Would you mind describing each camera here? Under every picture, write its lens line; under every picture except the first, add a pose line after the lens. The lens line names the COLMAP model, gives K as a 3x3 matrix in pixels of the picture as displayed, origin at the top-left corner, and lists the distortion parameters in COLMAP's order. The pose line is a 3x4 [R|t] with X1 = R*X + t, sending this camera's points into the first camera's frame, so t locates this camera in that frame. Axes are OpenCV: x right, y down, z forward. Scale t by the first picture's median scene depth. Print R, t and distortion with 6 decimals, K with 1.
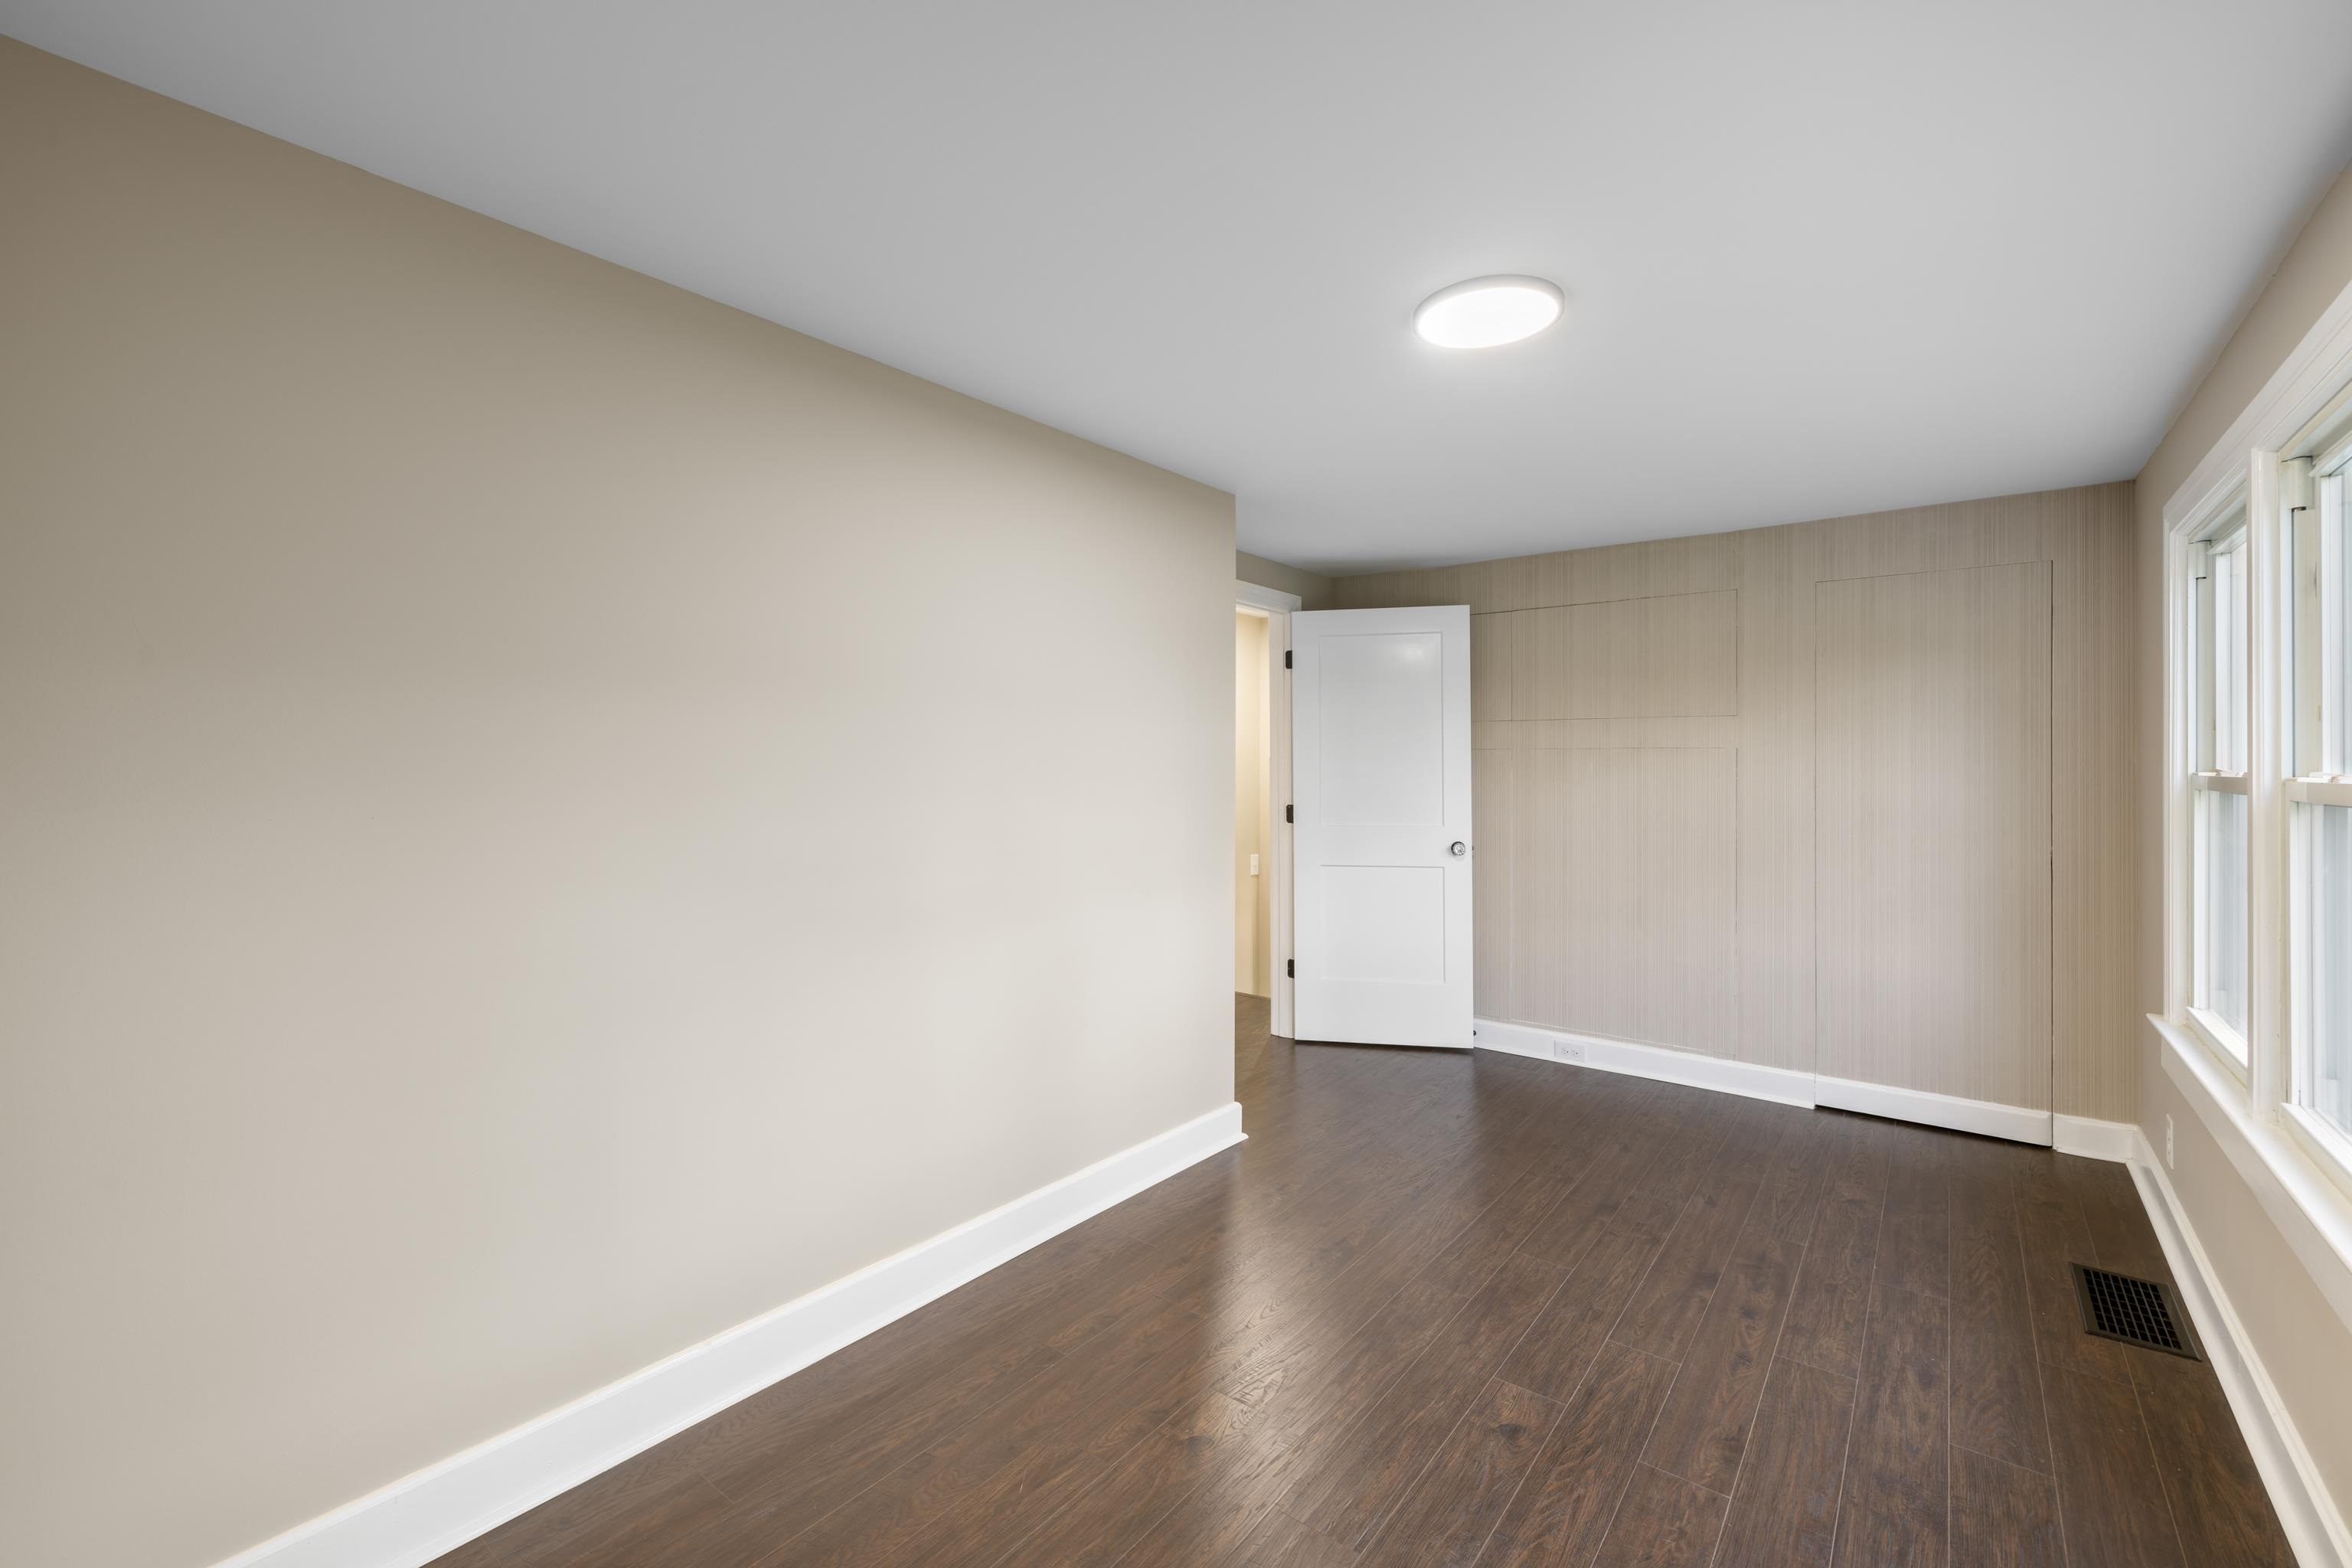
lens RADIAL K [[985.7, 0, 1175.2], [0, 985.7, 779.4], [0, 0, 1]] dist [-0.000452, -0.000081]
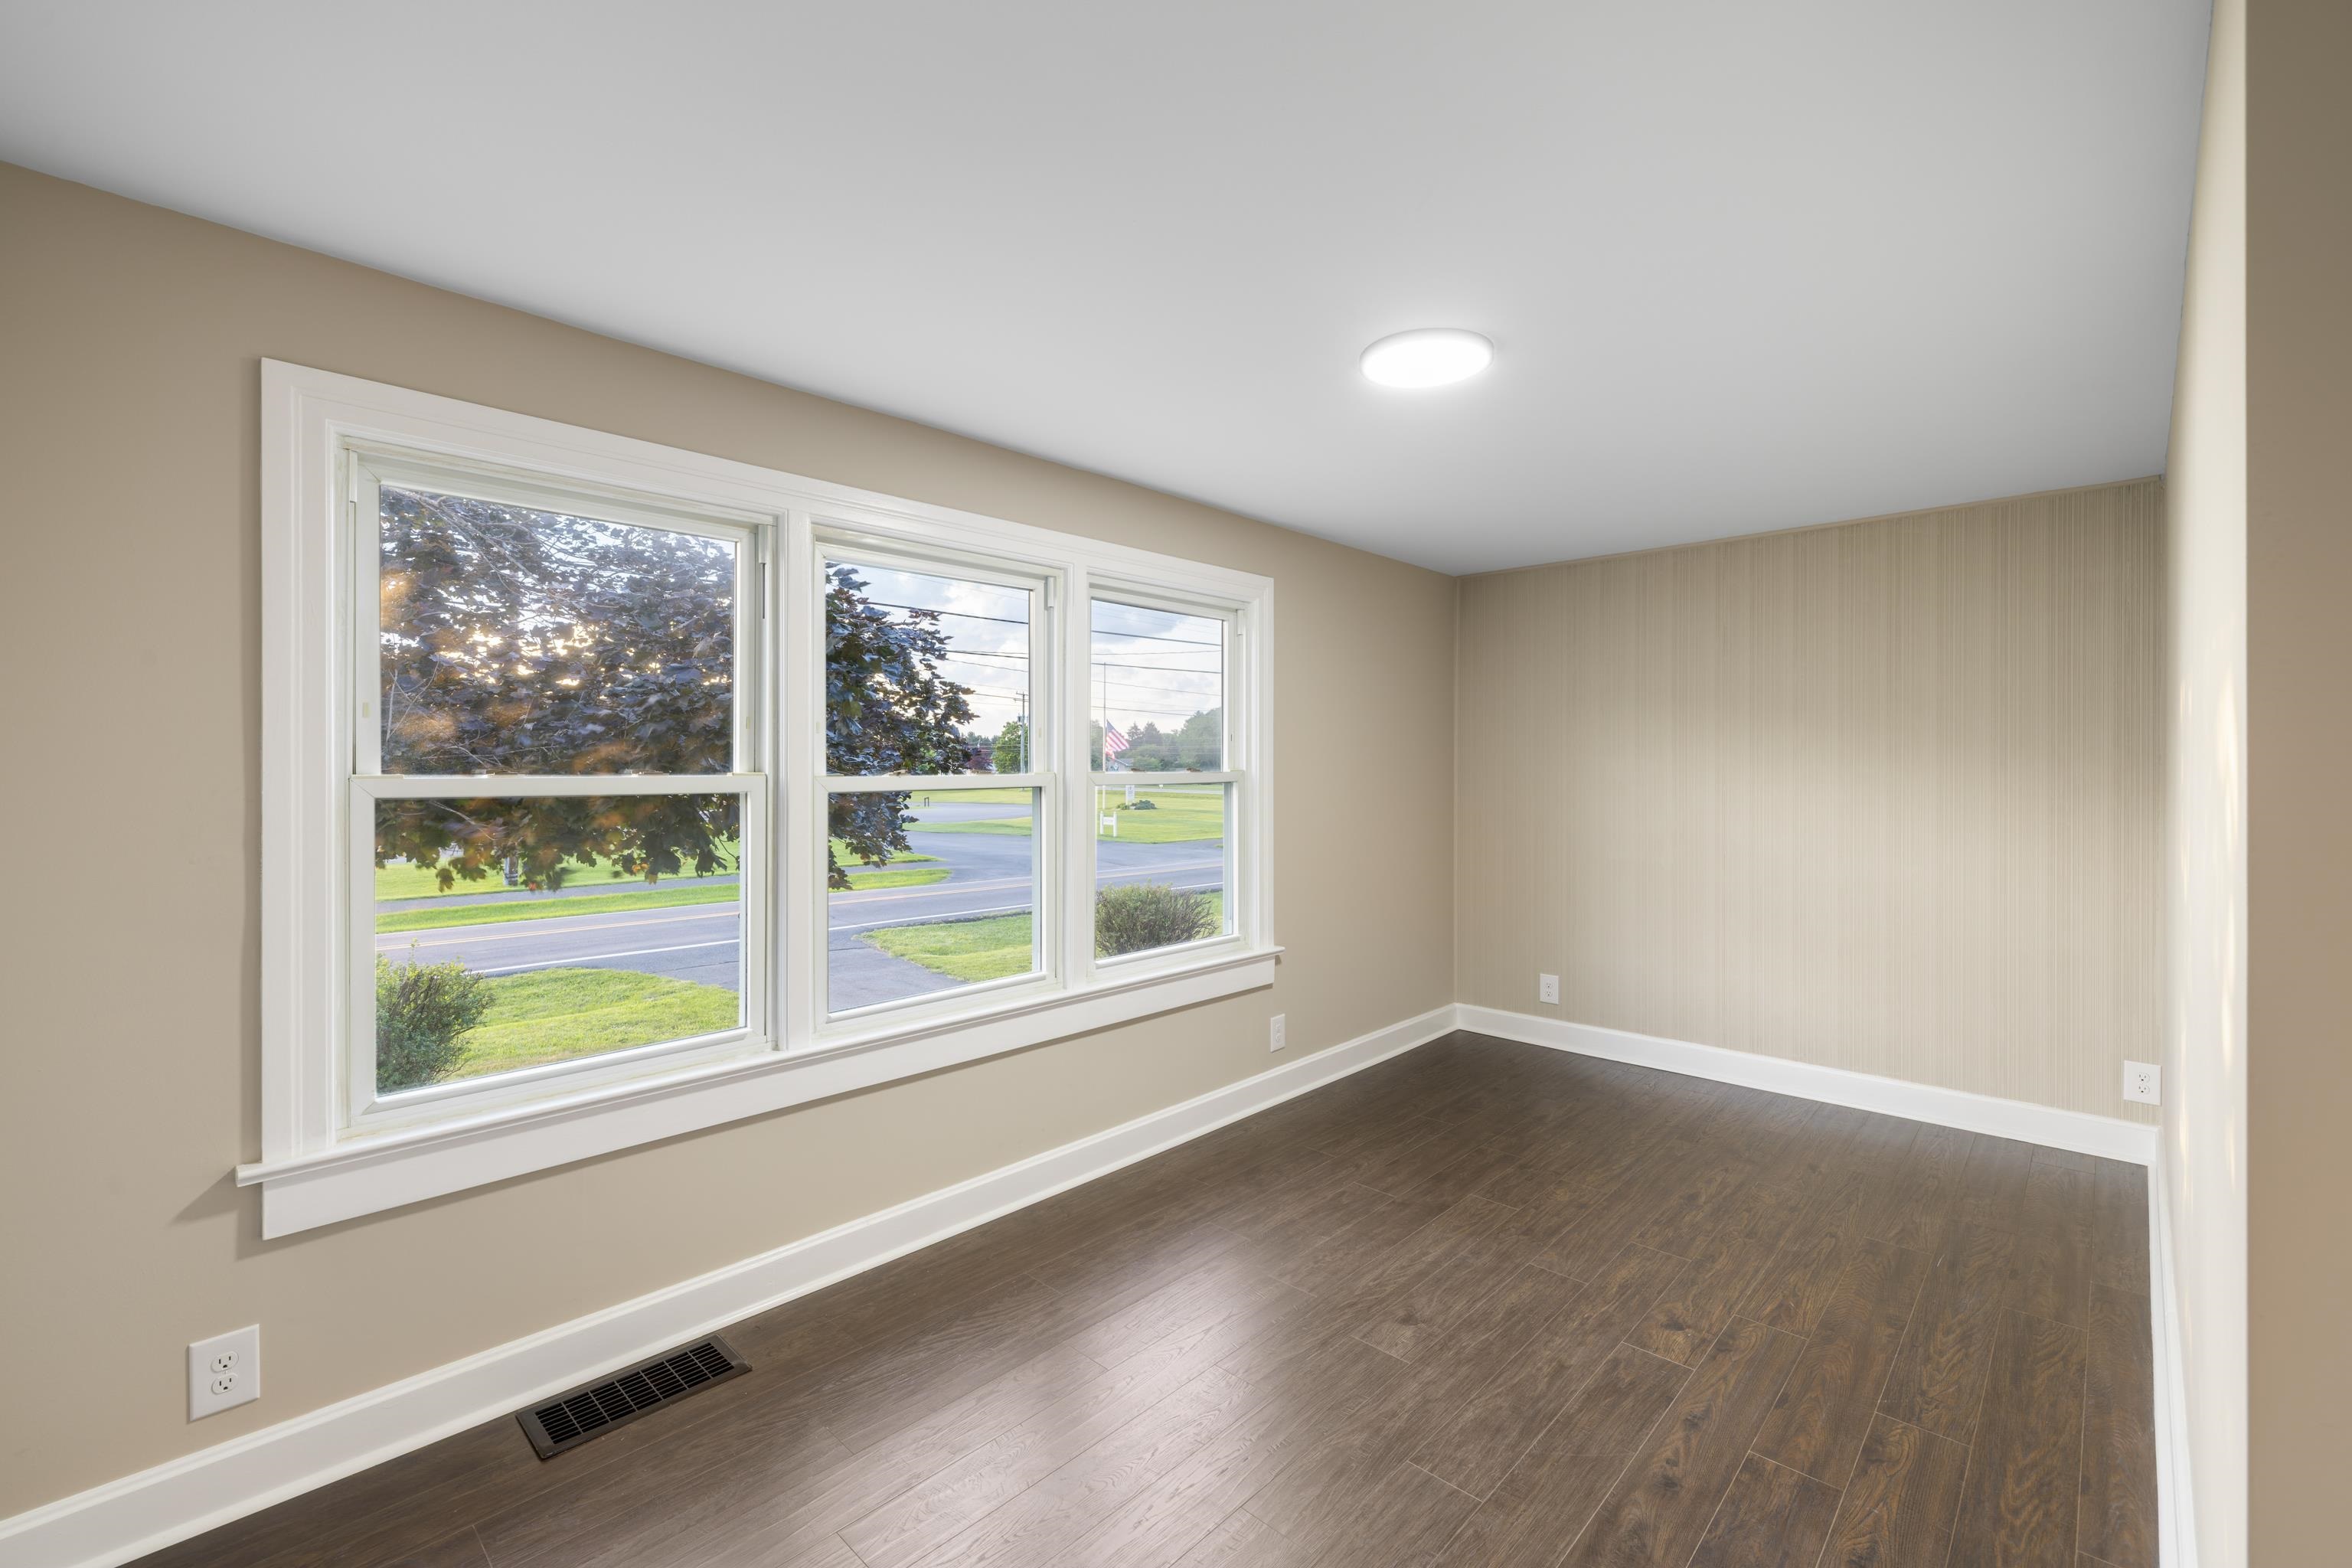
lens RADIAL K [[992.0, 0, 1176.0], [0, 992.0, 784.0], [0, 0, 1]] dist [-0.016335, -0.000109]
pose [[-0.995272, -0.003471, 0.097069, 0.502477], [-0.000519, 0.999537, 0.030425, -0.027690], [-0.097130, 0.030231, -0.994812, 2.176182]]
